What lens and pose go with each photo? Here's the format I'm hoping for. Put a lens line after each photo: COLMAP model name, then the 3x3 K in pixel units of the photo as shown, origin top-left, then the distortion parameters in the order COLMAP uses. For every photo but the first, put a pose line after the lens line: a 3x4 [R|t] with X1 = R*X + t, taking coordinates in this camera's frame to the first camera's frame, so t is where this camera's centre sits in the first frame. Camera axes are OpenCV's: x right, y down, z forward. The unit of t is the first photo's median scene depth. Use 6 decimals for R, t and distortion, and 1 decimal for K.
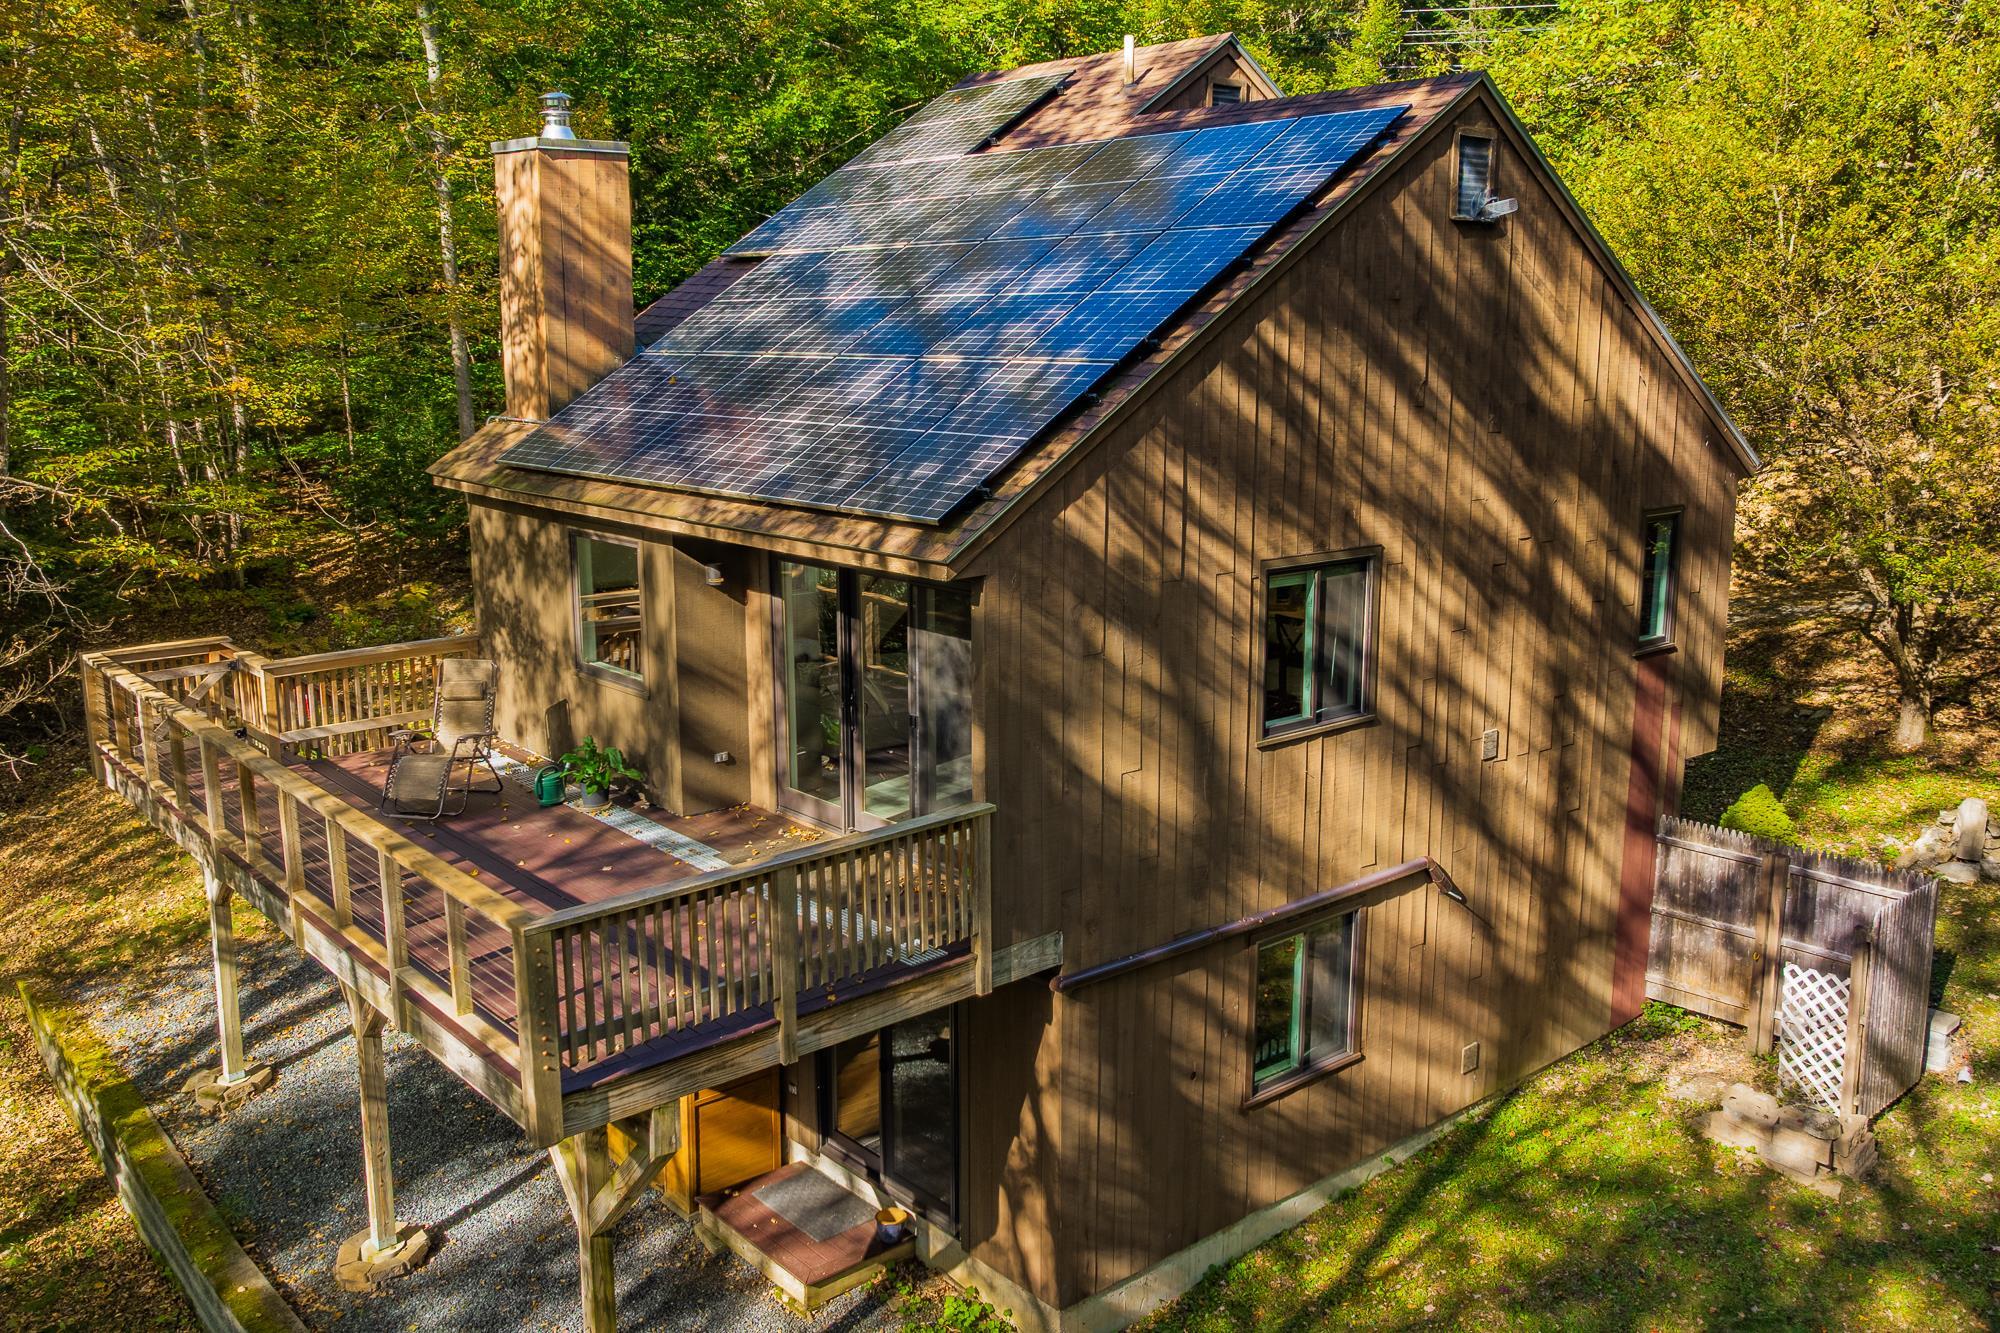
lens RADIAL K [[1697.9, 0, 1000.0], [0, 1697.9, 666.5], [0, 0, 1]] dist [-0.024033, -0.008730]
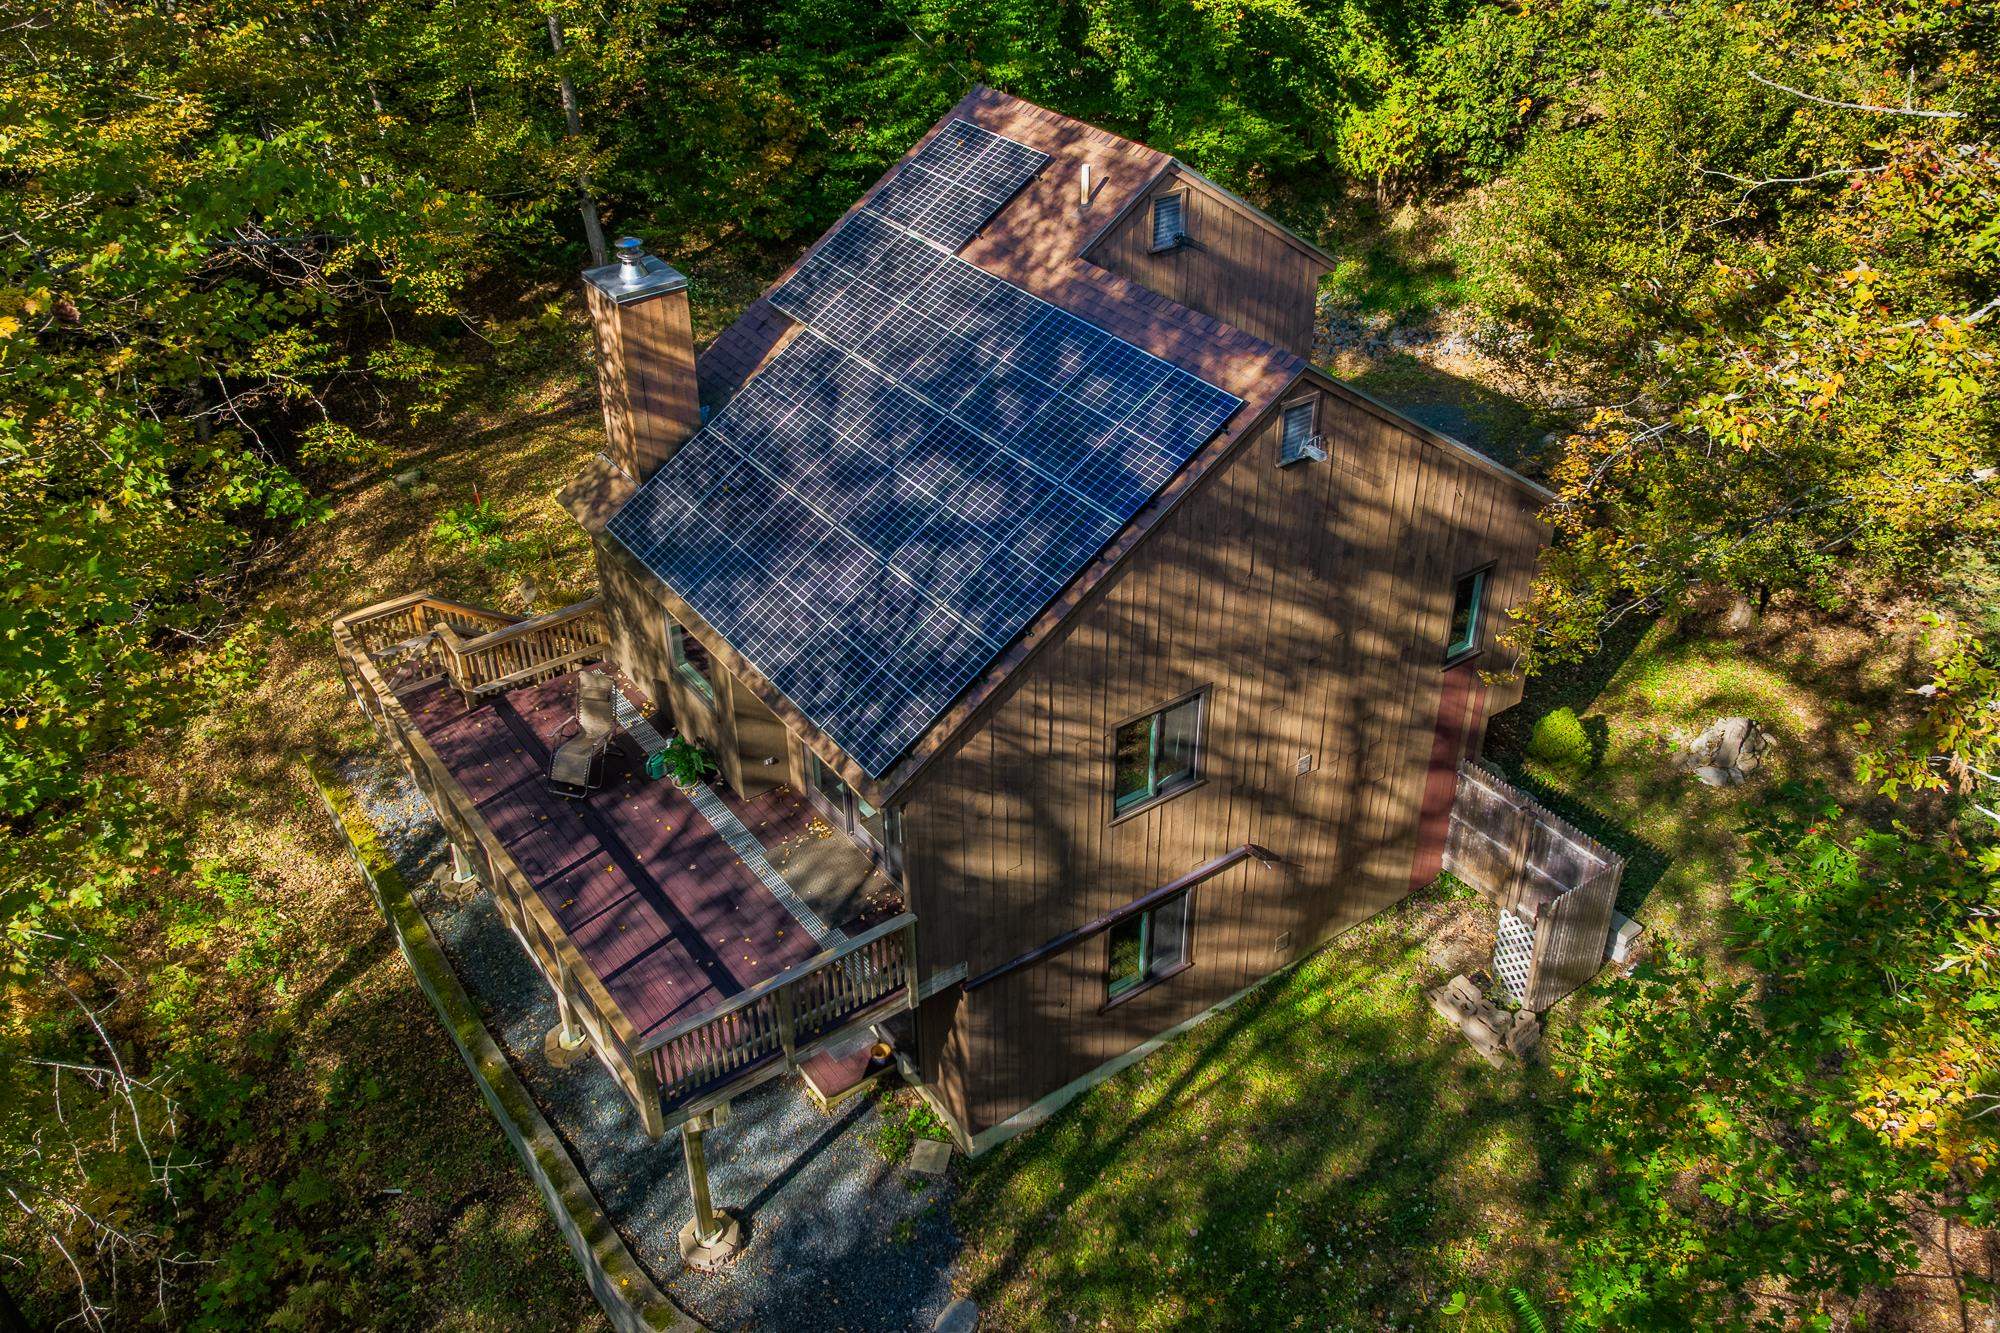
lens RADIAL K [[1697.9, 0, 1000.0], [0, 1697.9, 666.5], [0, 0, 1]] dist [-0.024033, -0.008730]
pose [[0.995709, 0.046905, -0.079771, 0.156205], [-0.012929, 0.924083, 0.381973, -0.607415], [0.091632, -0.379303, 0.920724, -0.322466]]
